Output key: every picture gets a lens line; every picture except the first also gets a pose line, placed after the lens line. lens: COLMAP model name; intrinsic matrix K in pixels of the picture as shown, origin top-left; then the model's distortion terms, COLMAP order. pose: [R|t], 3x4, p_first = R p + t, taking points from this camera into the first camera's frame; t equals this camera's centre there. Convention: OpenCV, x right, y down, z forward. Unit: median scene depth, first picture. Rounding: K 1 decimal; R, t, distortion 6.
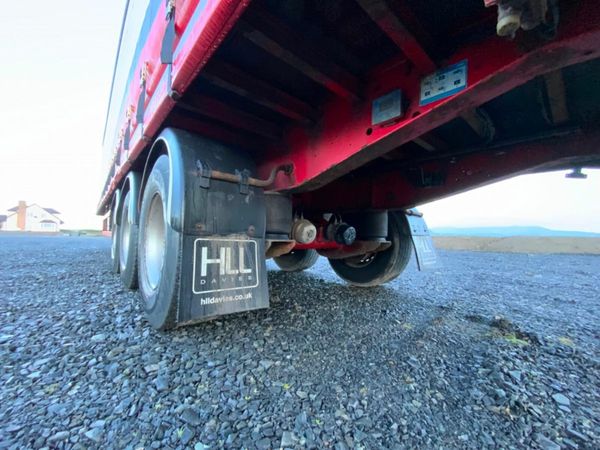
lens RADIAL K [[239.4, 0, 298.5], [0, 239.4, 223.5], [0, 0, 1]] dist [0.022144, -0.019952]
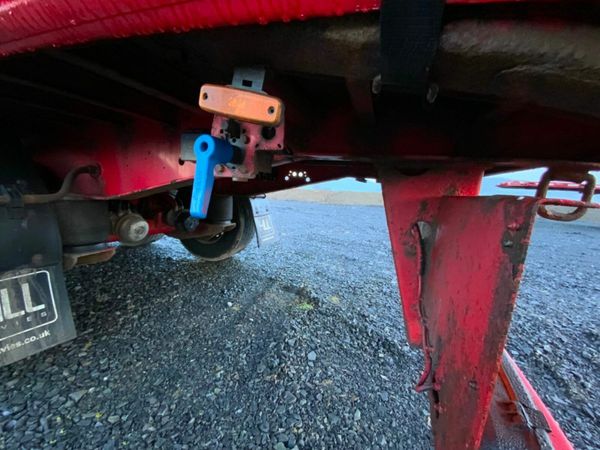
lens RADIAL K [[239.4, 0, 298.5], [0, 239.4, 223.5], [0, 0, 1]] dist [0.022144, -0.019952]
pose [[0.869029, -0.049287, 0.492301, 0.189161], [-0.064209, 0.975376, 0.210994, -0.333195], [-0.490578, -0.214970, 0.844465, -0.110995]]
